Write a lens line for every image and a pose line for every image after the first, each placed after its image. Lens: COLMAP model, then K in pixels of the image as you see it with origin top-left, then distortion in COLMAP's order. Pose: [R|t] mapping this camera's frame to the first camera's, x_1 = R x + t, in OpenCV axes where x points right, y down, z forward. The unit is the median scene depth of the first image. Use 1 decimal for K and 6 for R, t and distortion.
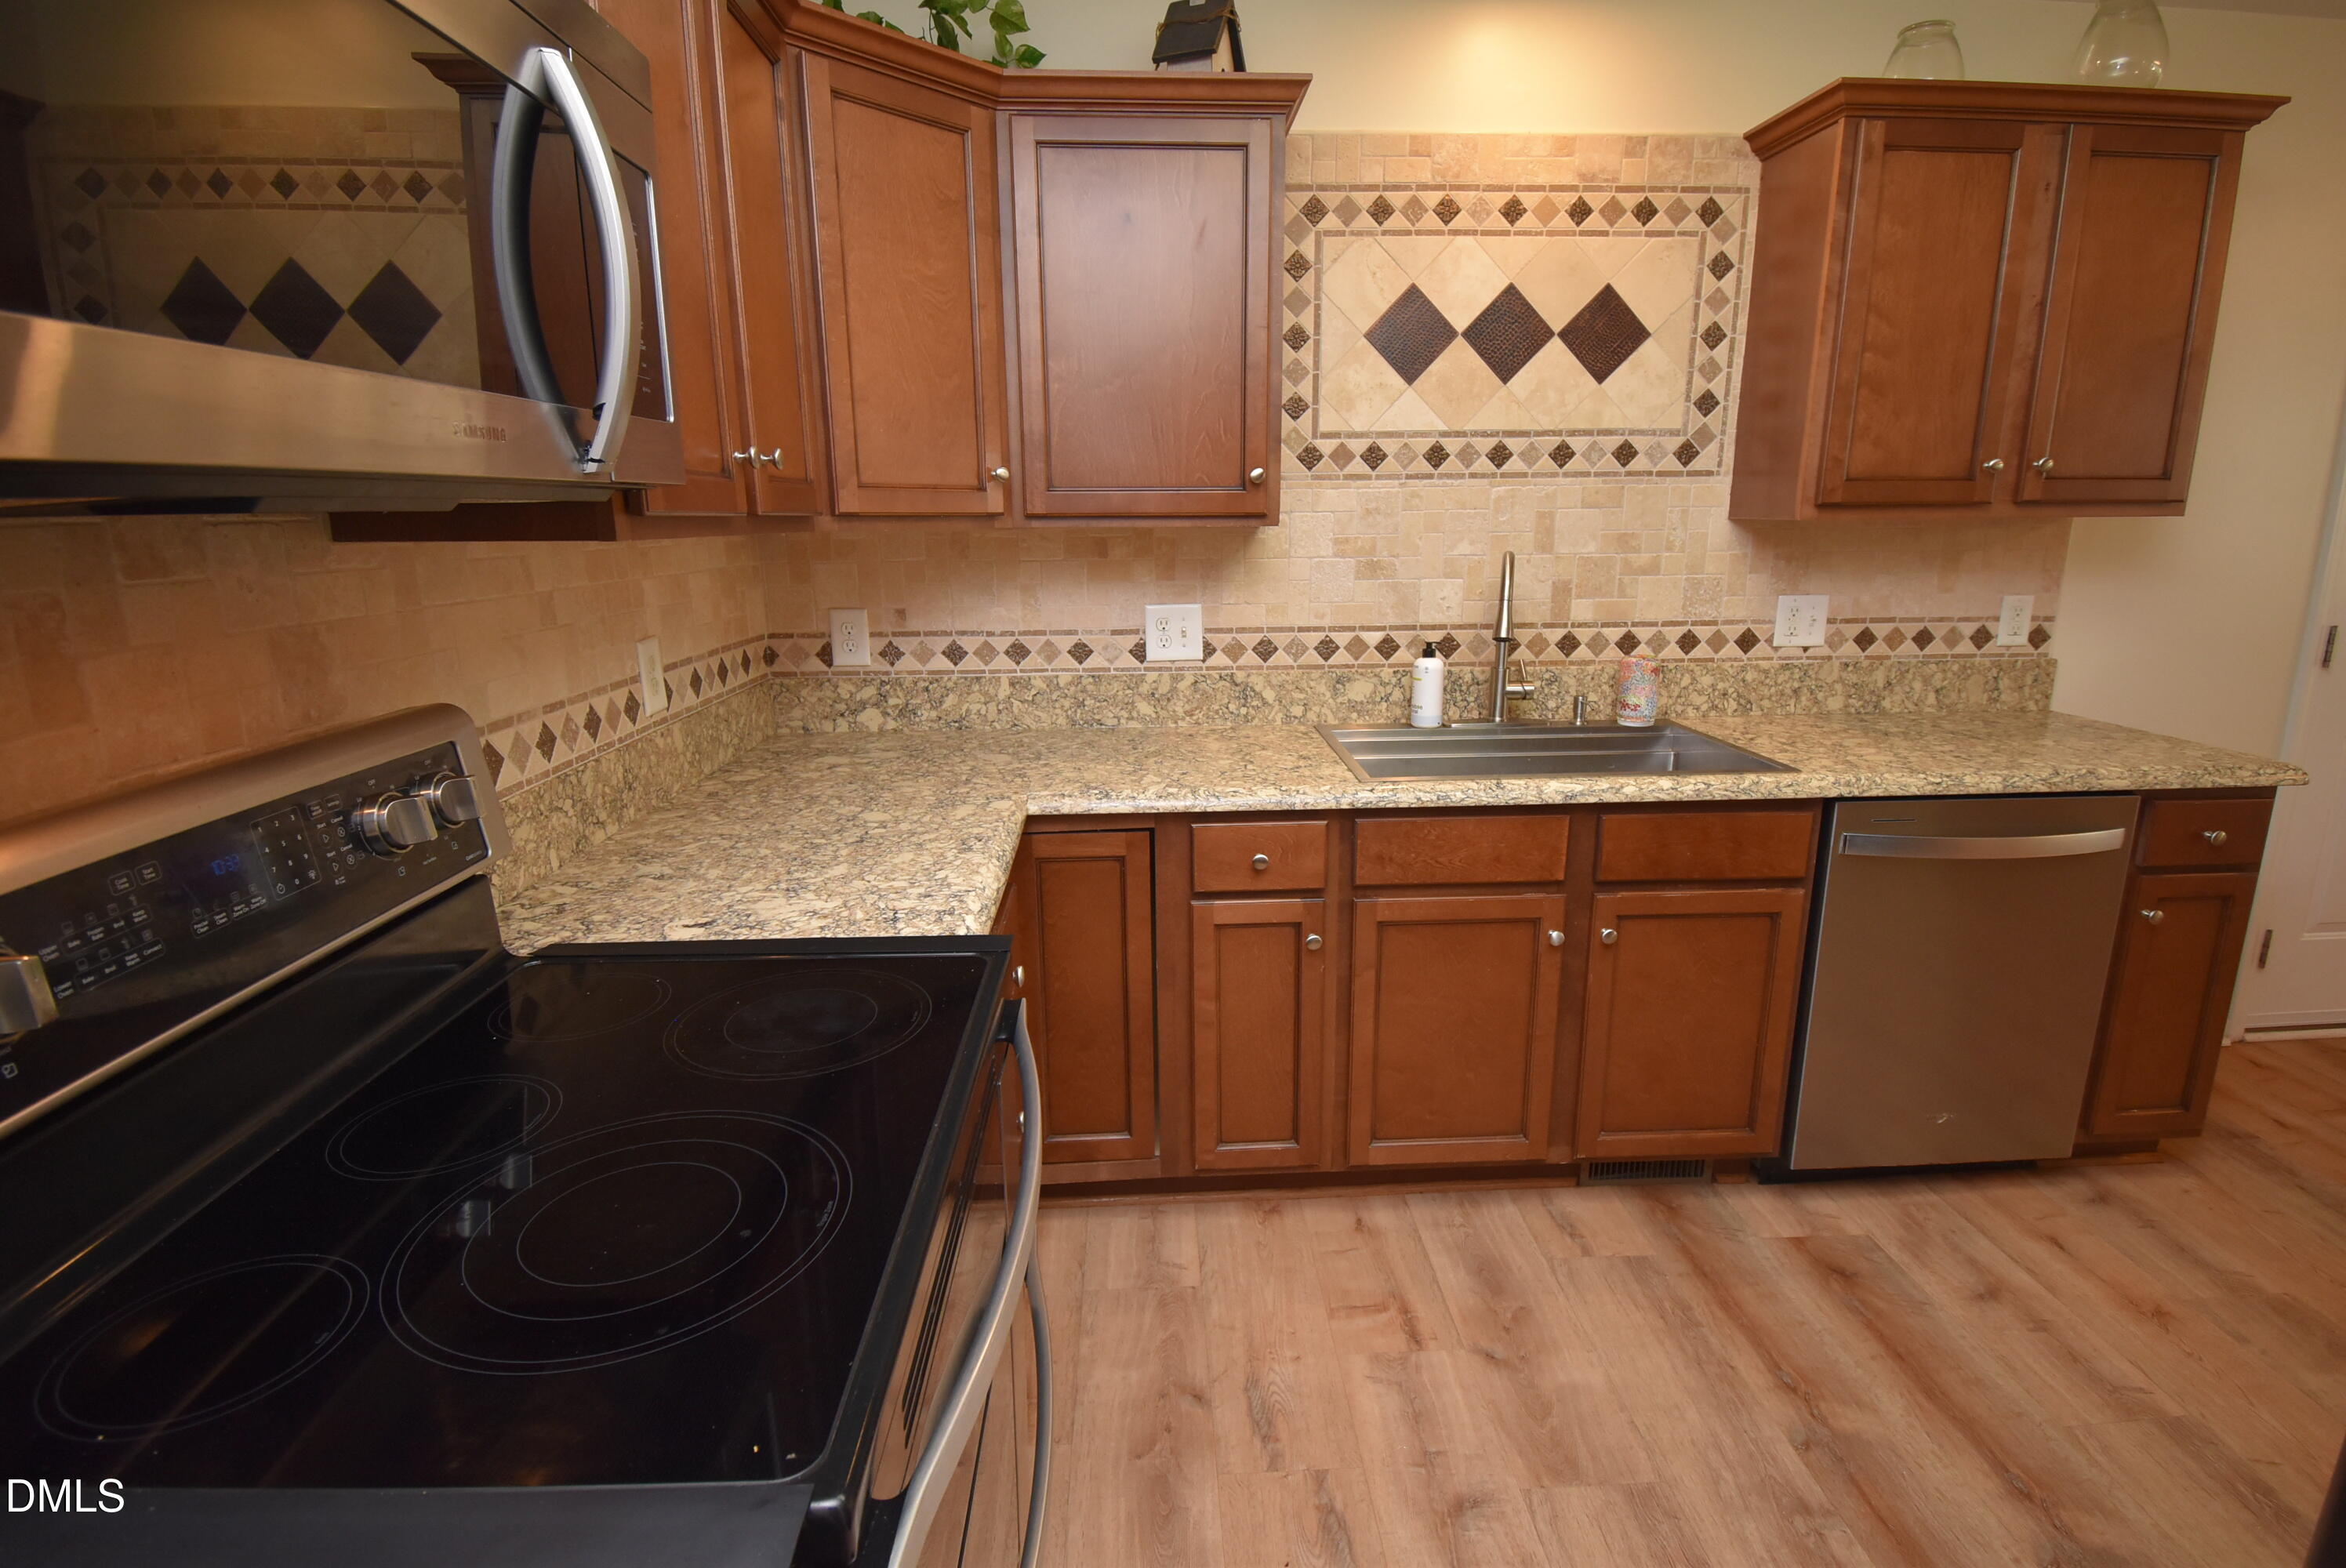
lens RADIAL K [[1152.8, 0, 1173.0], [0, 1152.8, 784.0], [0, 0, 1]] dist [-0.000526, -0.000275]
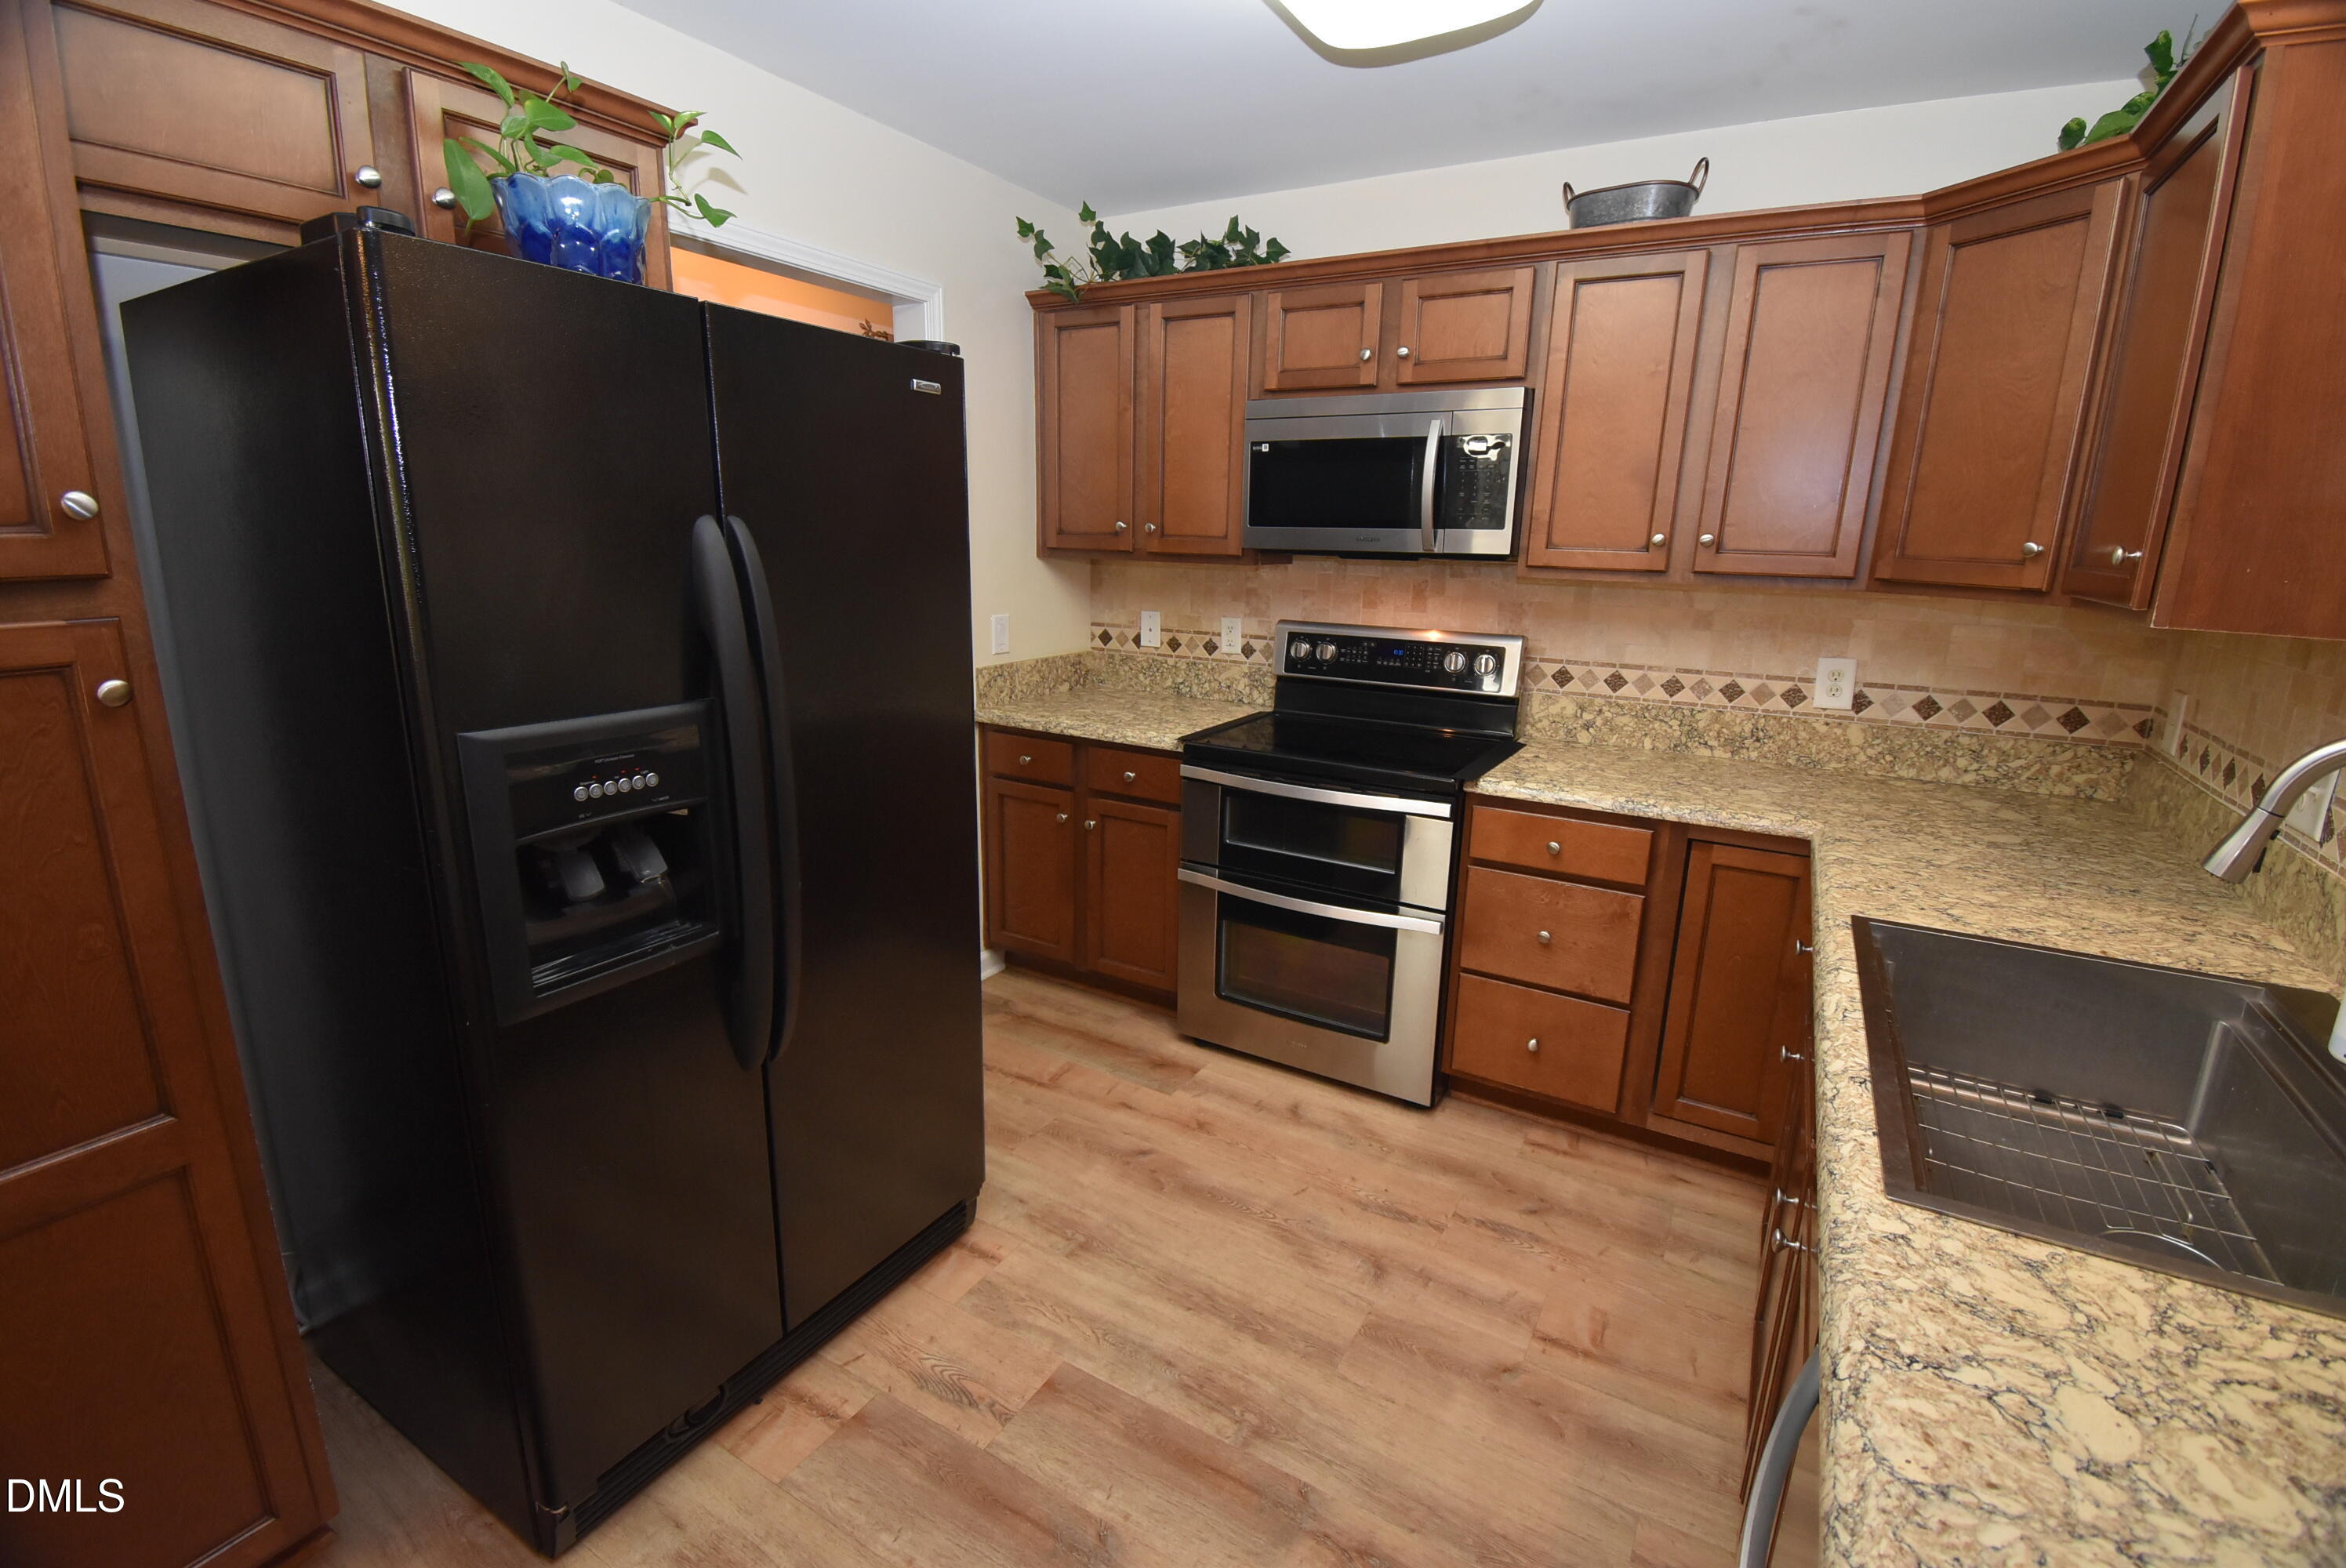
lens RADIAL K [[1037.2, 0, 1184.6], [0, 1037.2, 777.9], [0, 0, 1]] dist [0.023621, -0.027931]
pose [[-0.548558, 0.189340, -0.814392, 1.253164], [-0.208695, 0.912187, 0.352650, -0.317331], [0.809648, 0.363408, -0.460873, 1.118803]]
